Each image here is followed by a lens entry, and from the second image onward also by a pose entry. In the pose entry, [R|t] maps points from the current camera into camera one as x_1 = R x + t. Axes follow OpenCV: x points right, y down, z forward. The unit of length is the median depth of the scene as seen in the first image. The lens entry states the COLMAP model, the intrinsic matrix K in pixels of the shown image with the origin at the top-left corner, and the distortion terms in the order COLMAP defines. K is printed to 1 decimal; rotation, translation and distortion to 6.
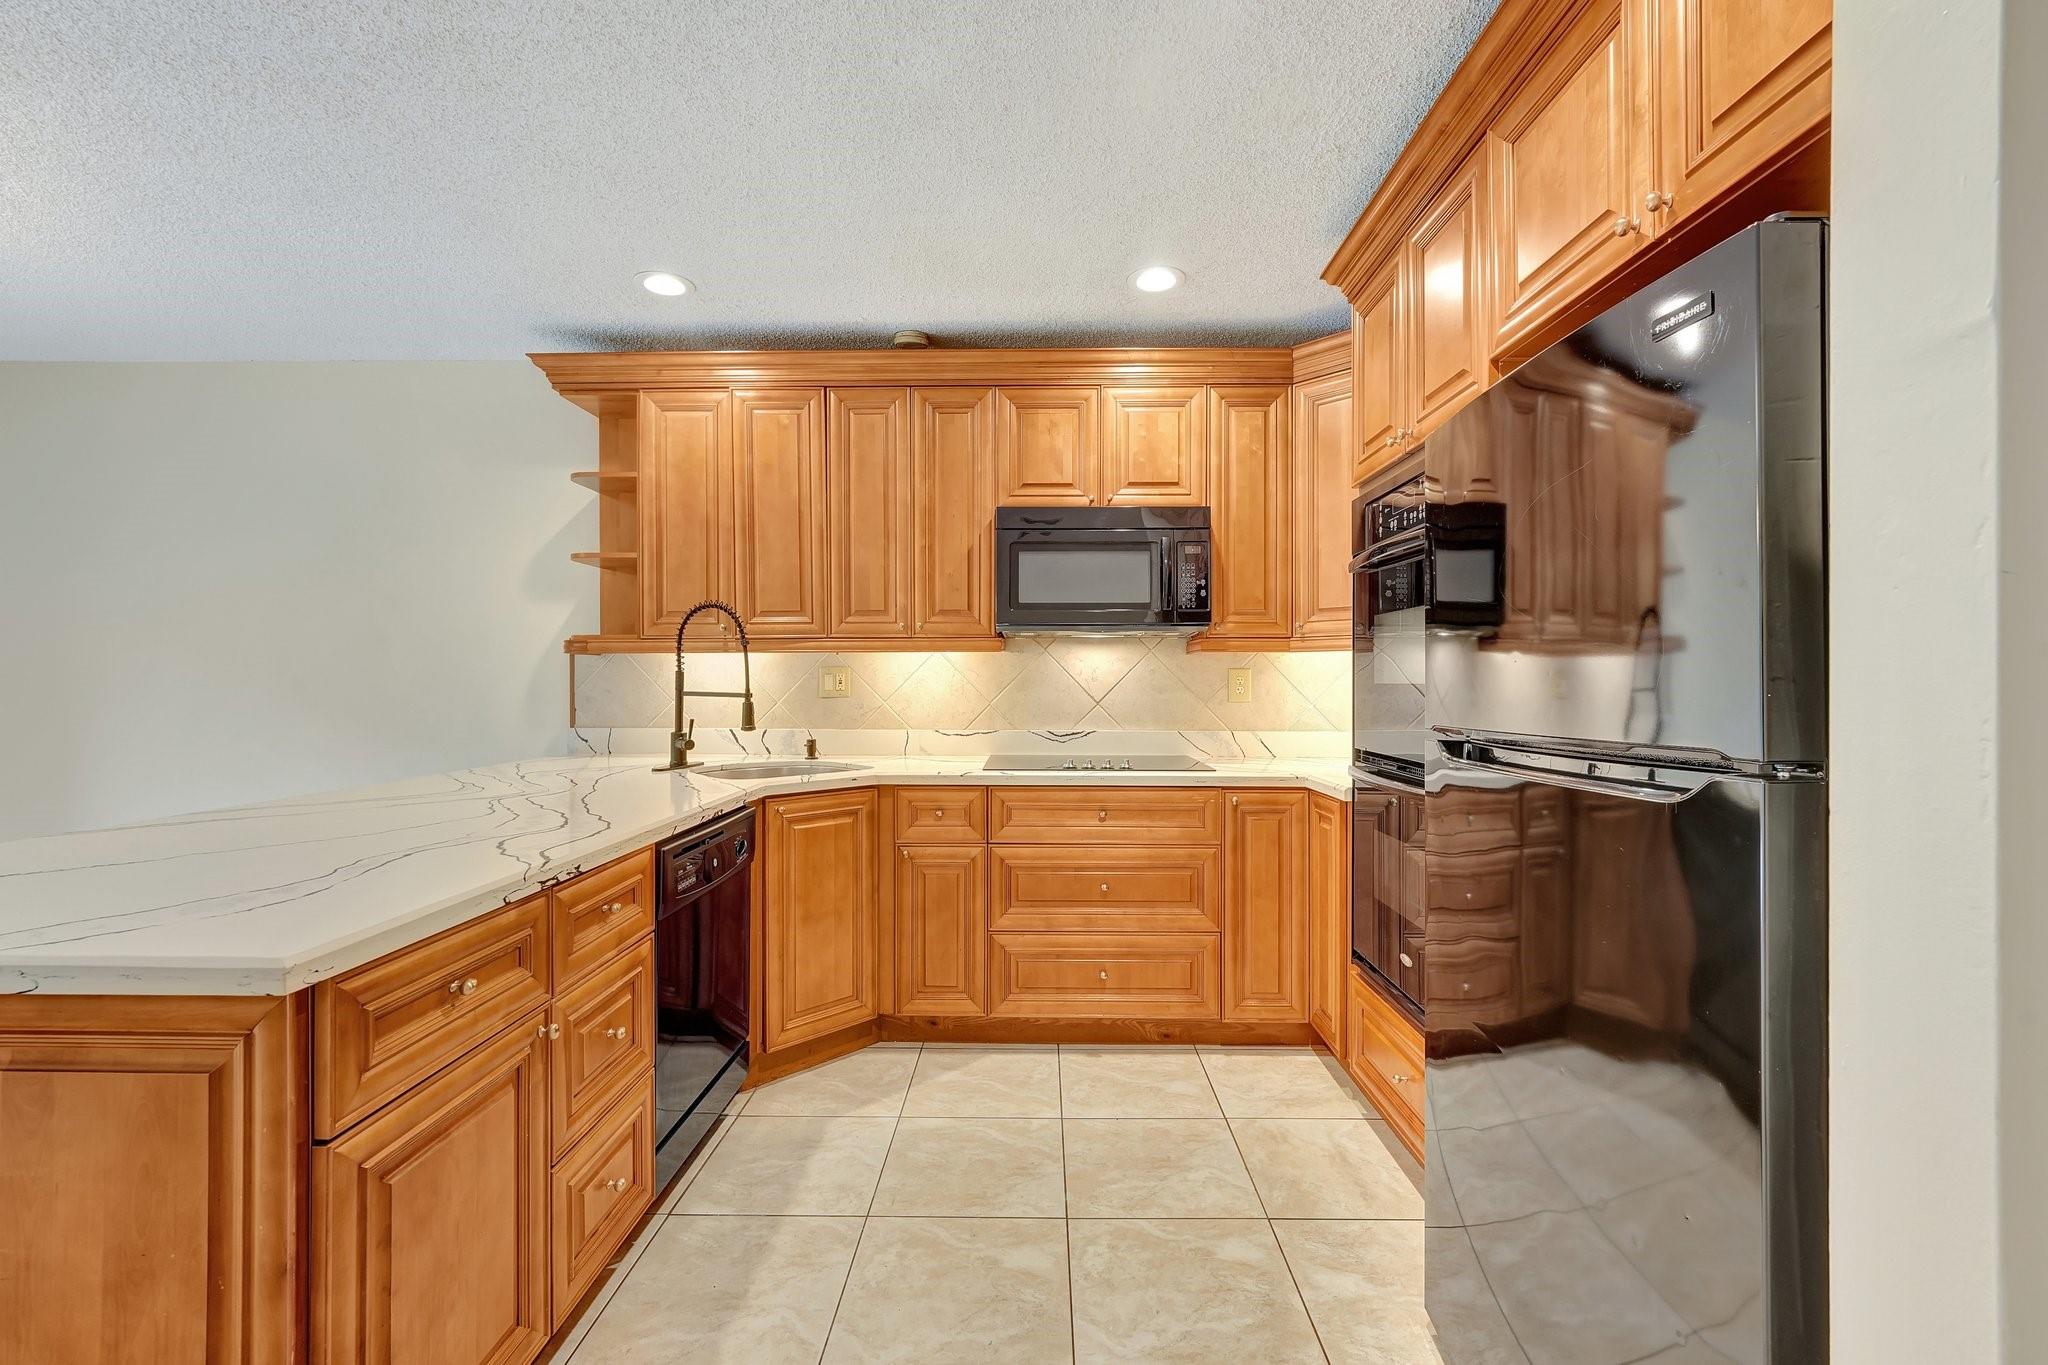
lens RADIAL K [[865.0, 0, 1024.0], [0, 865.0, 682.5], [0, 0, 1]] dist [-0.000043, 0.000304]
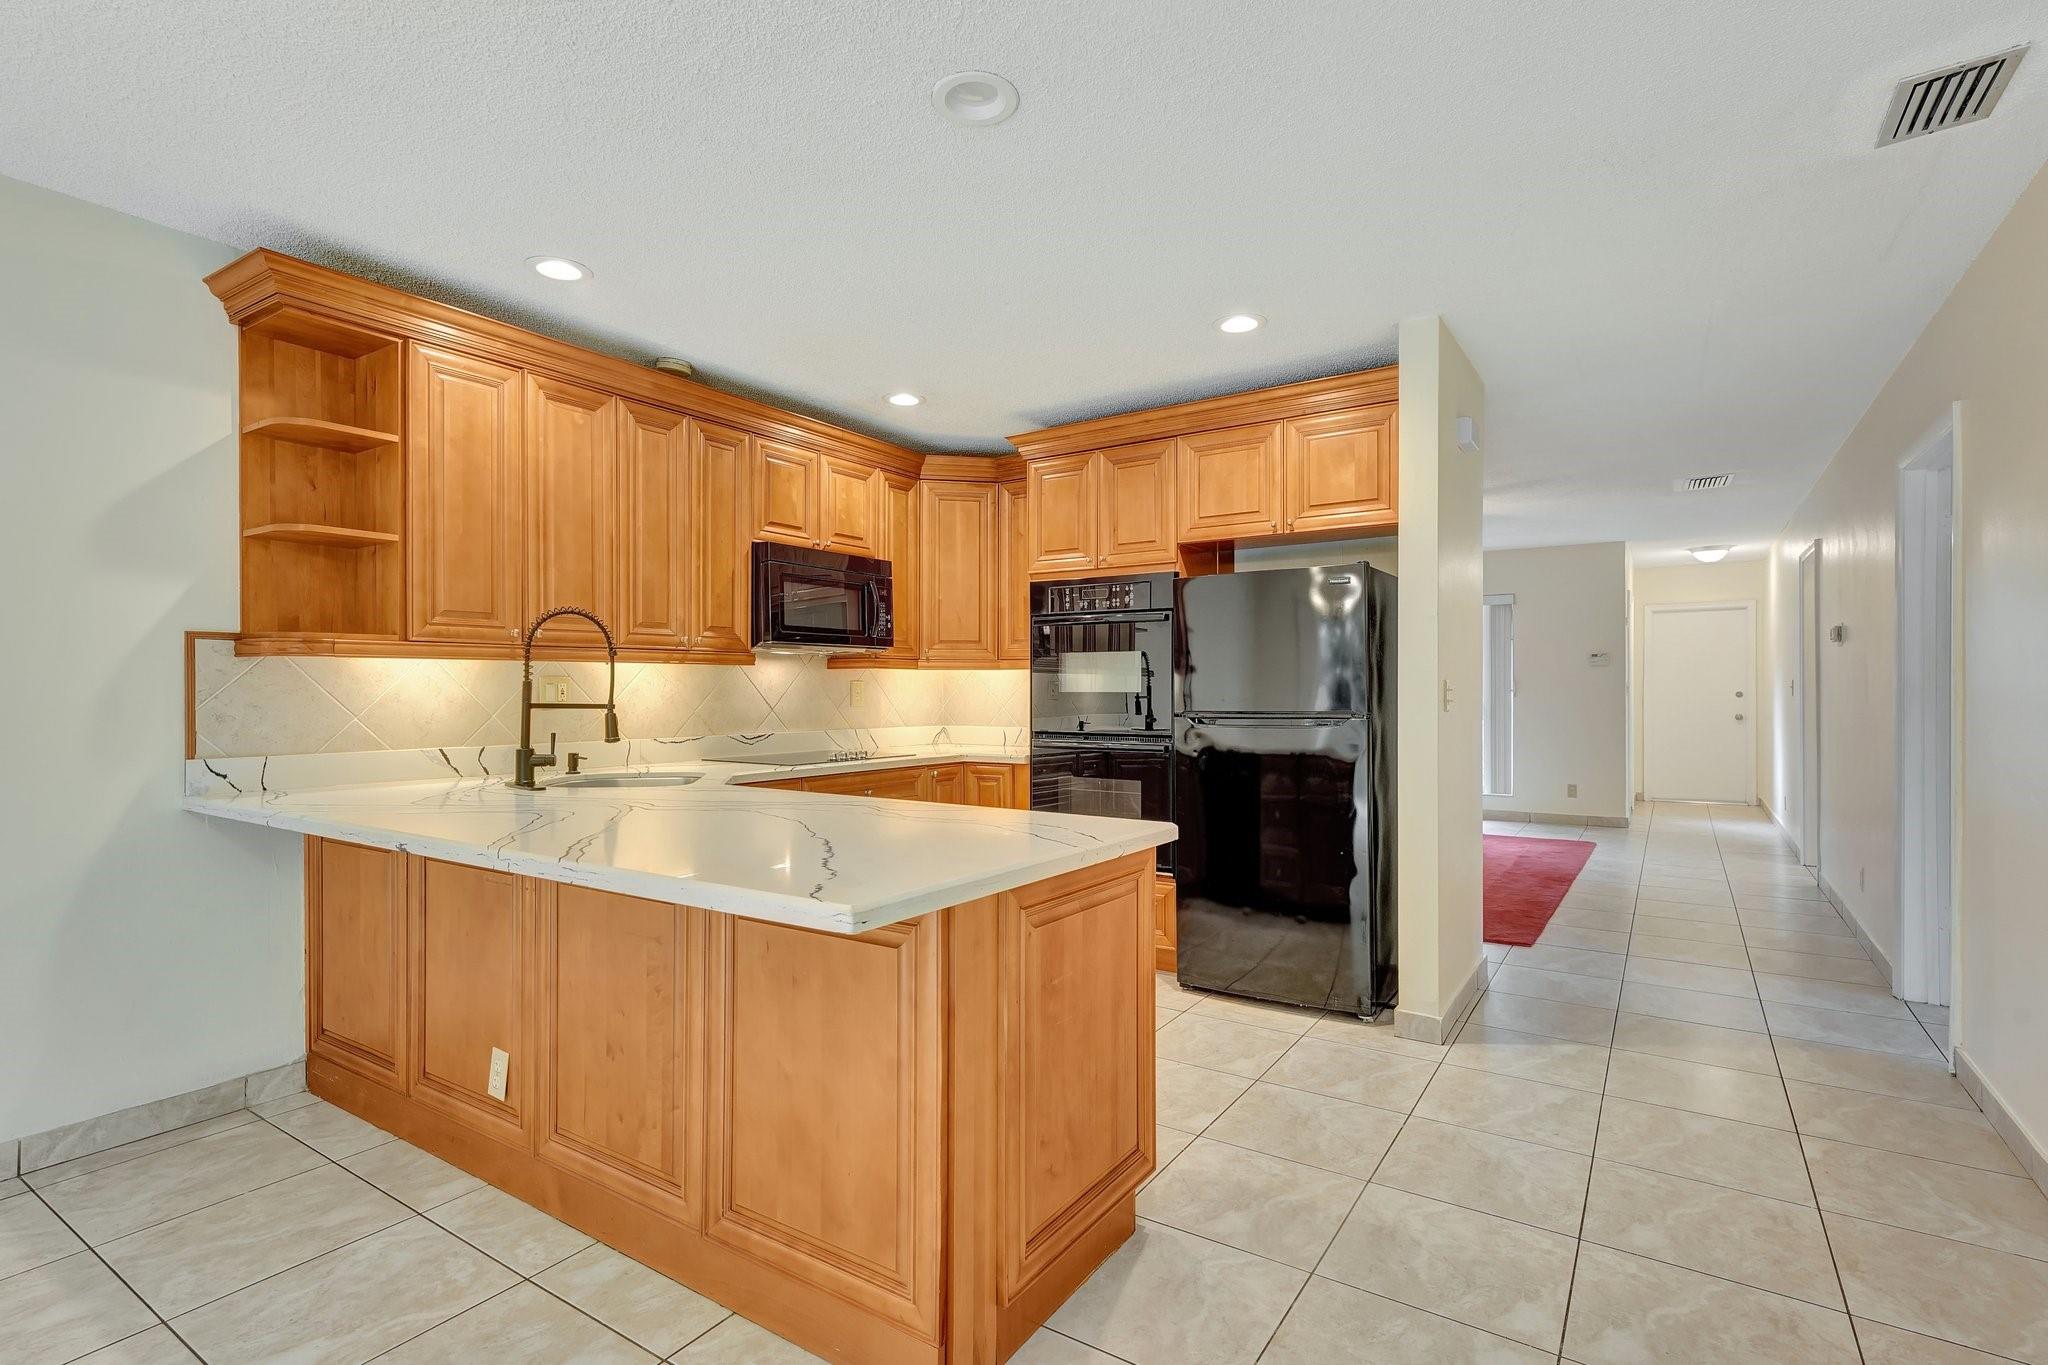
lens RADIAL K [[971.1, 0, 1032.4], [0, 971.1, 684.2], [0, 0, 1]] dist [0.011399, 0.001032]
pose [[0.534839, 0.002870, 0.844949, -0.982580], [0.001609, 0.999989, -0.004415, -0.004454], [-0.844953, 0.003721, 0.534828, -0.000289]]
